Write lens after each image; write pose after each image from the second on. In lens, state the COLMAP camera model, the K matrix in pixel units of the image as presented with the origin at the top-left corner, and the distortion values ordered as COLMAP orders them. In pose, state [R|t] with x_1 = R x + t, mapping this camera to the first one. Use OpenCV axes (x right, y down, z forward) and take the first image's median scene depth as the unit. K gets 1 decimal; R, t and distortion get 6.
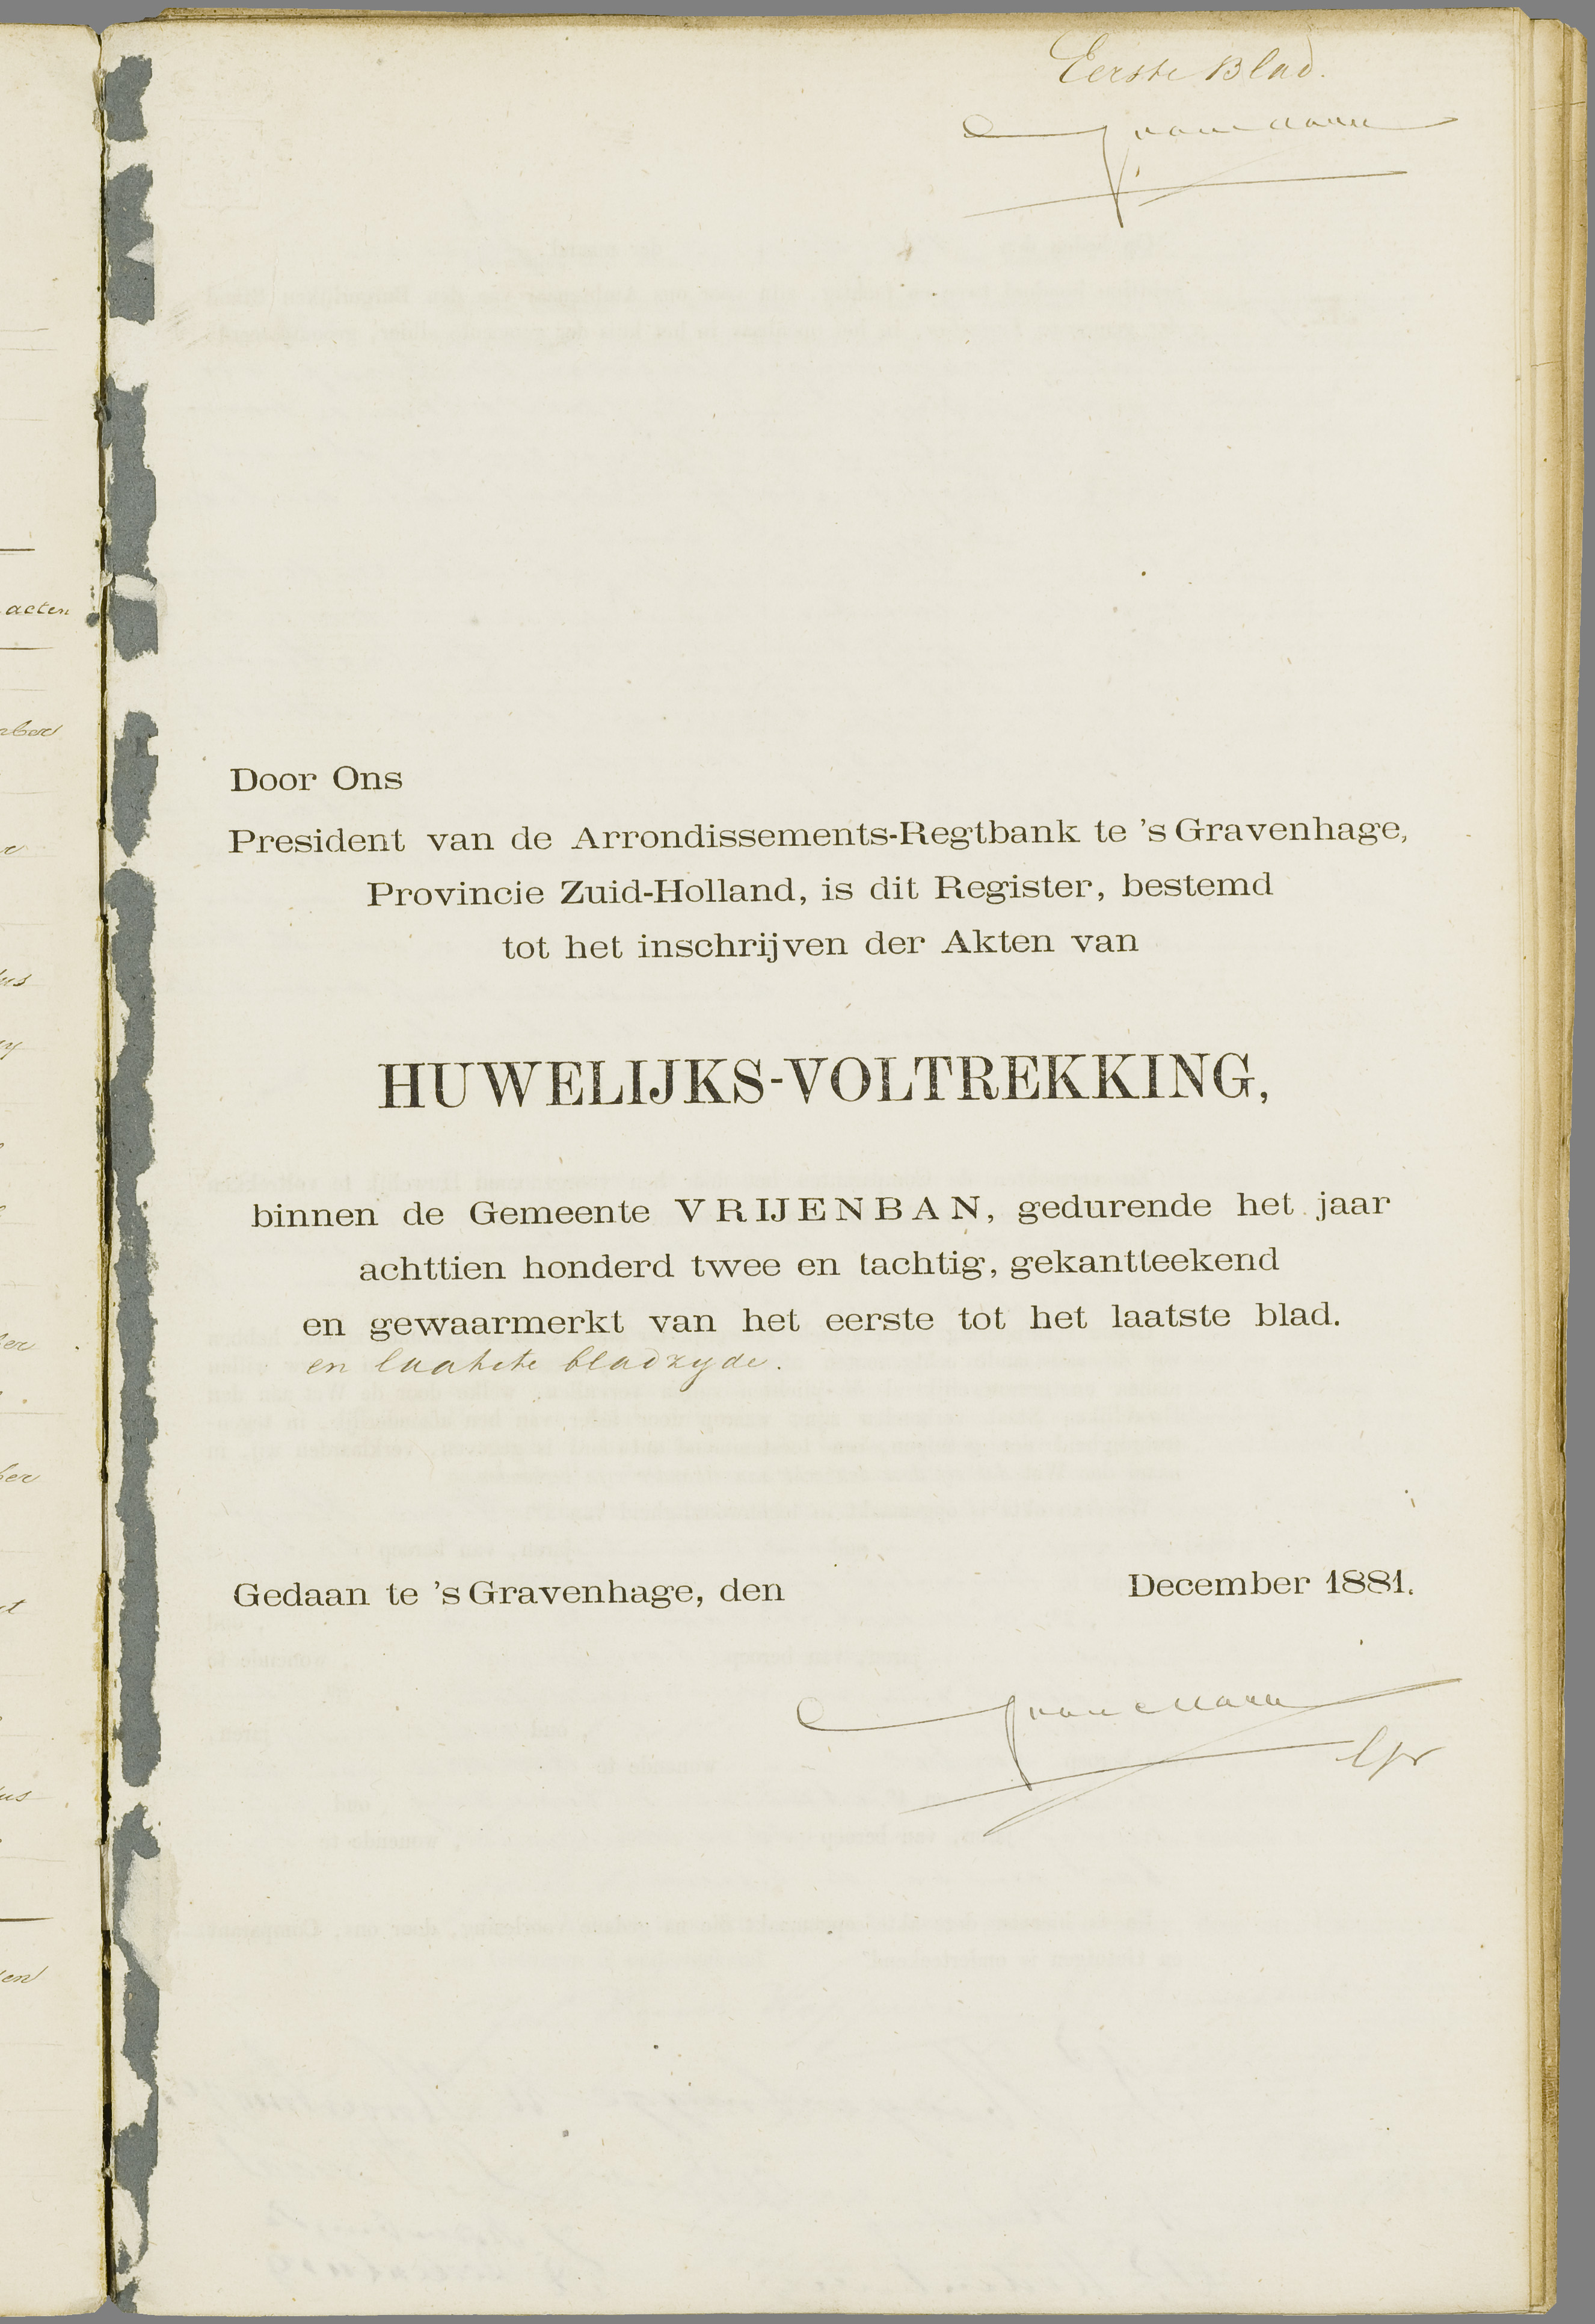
lens RADIAL K [[936.6, 0, 811.0], [0, 936.6, 1143.4], [0, 0, 1]] dist [-0.001966, 0.000574]
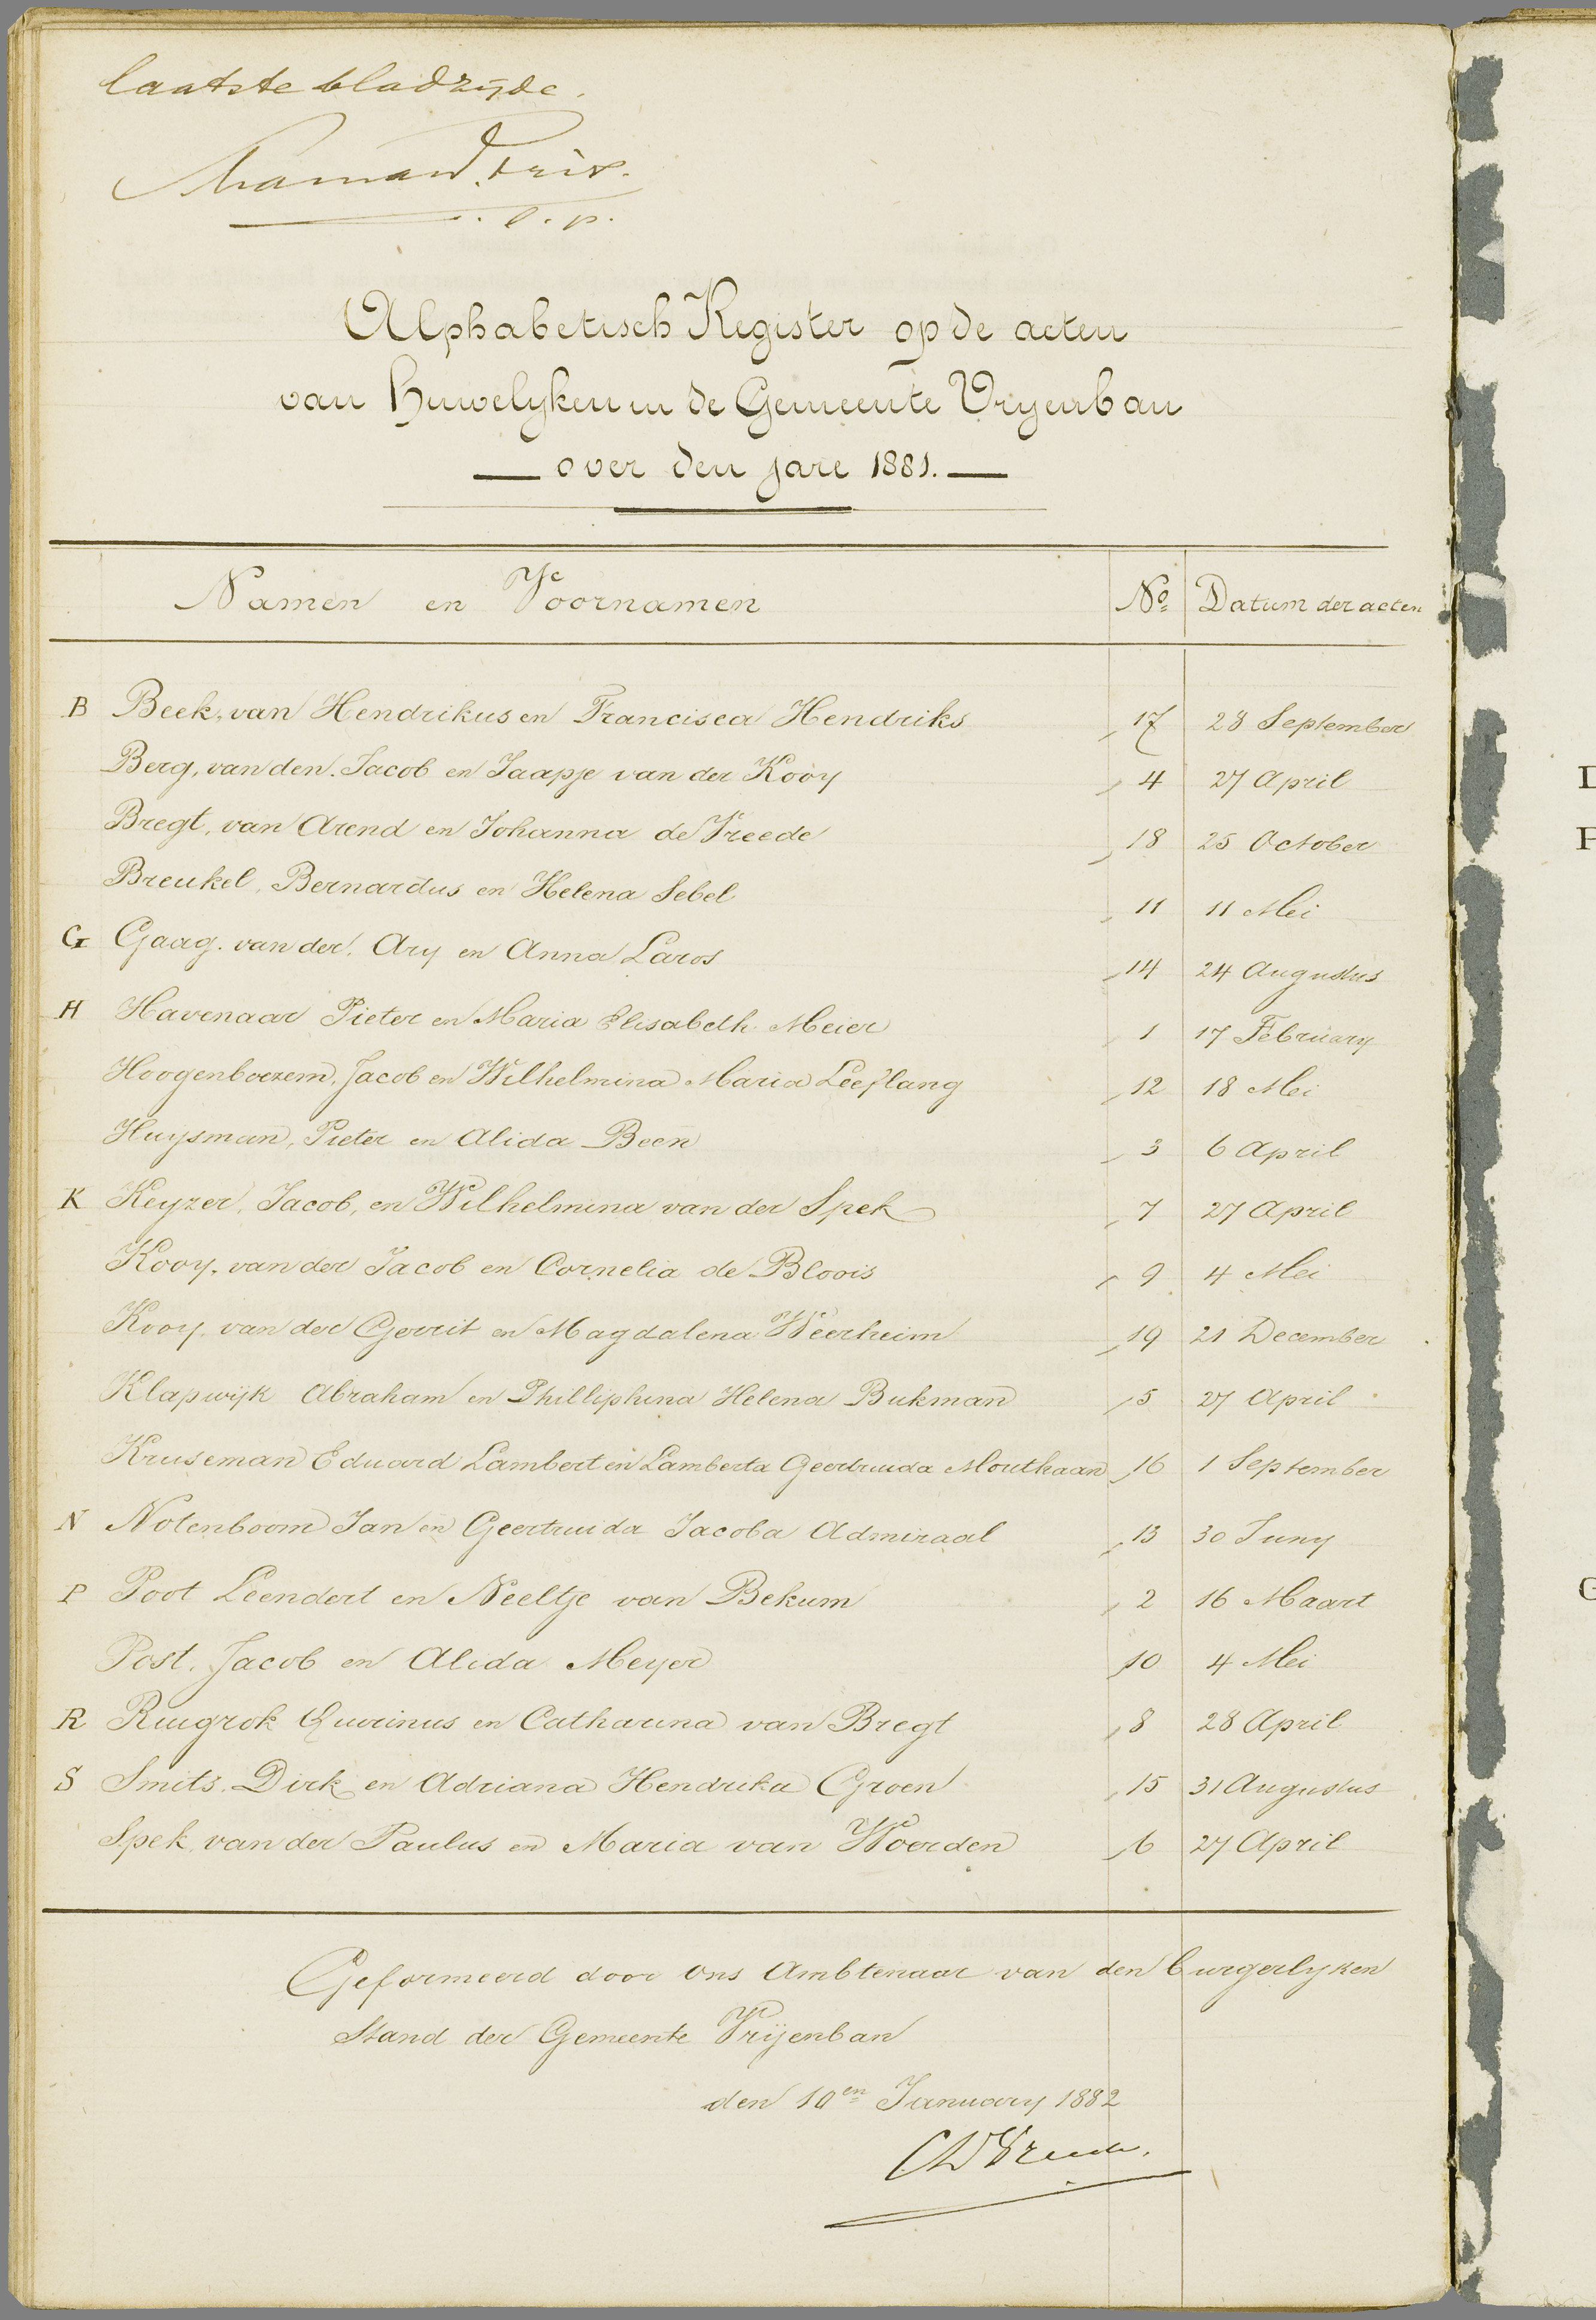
lens RADIAL K [[935.0, 0, 798.9], [0, 935.0, 1148.8], [0, 0, 1]] dist [-0.001966, 0.000574]
pose [[0.999995, 0.002963, -0.000912, -1.456263], [-0.002963, 0.999996, 0.000106, 0.012957], [0.000912, -0.000103, 1.000000, -0.003580]]
